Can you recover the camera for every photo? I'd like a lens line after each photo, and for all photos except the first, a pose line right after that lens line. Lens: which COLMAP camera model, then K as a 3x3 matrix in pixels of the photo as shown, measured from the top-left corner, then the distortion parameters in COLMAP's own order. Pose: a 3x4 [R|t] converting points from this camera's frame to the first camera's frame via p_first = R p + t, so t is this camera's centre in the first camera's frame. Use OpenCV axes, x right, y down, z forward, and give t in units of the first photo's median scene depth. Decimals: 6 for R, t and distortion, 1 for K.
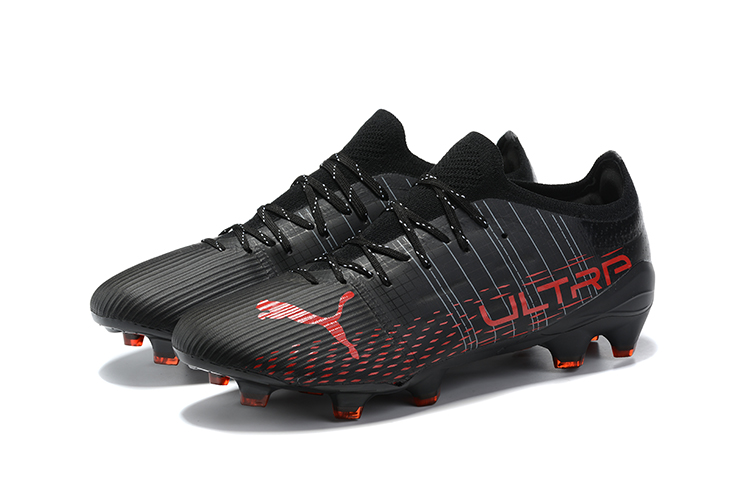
lens RADIAL K [[2073.7, 0, 375.0], [0, 2073.7, 250.0], [0, 0, 1]] dist [-0.240486, -1.038950]
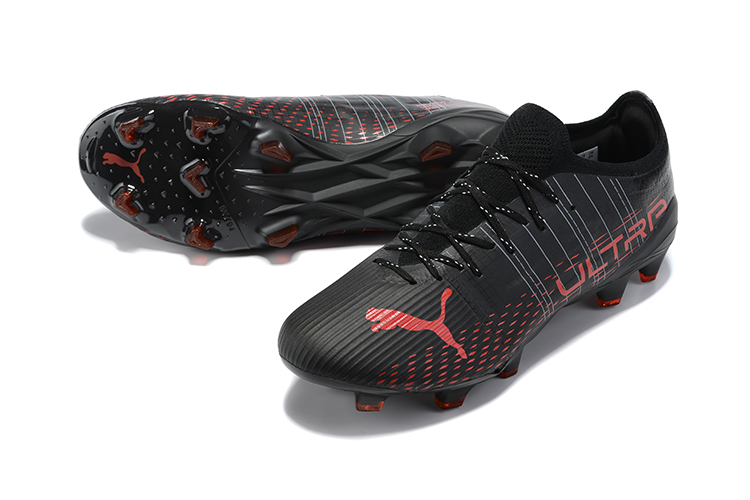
lens RADIAL K [[2073.7, 0, 375.0], [0, 2073.7, 250.0], [0, 0, 1]] dist [-0.240486, -1.038950]
pose [[0.964789, -0.101978, 0.242451, -0.288517], [0.027642, 0.955987, 0.292105, -0.294011], [-0.261568, -0.275118, 0.925144, 0.057914]]
